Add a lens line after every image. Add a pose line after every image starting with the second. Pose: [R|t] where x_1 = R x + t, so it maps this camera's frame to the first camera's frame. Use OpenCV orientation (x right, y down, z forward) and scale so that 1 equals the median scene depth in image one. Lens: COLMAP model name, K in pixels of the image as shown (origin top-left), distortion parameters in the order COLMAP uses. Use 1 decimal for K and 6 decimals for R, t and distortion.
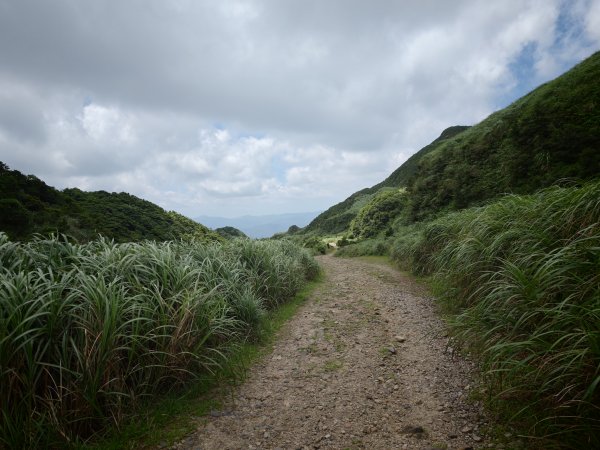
lens RADIAL K [[420.7, 0, 300.0], [0, 420.7, 225.9], [0, 0, 1]] dist [-0.003219, -0.001126]
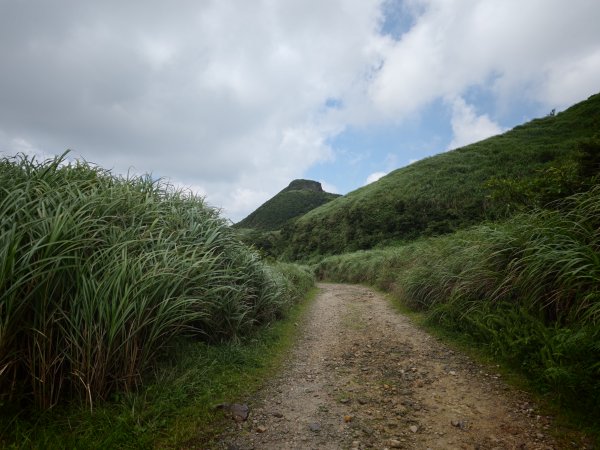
lens RADIAL K [[420.7, 0, 299.9], [0, 420.7, 225.7], [0, 0, 1]] dist [-0.003219, -0.001126]
pose [[0.934491, 0.030735, 0.354659, -0.353971], [0.001248, 0.995977, -0.089601, 0.004896], [-0.355986, 0.084174, 0.930693, -0.670001]]
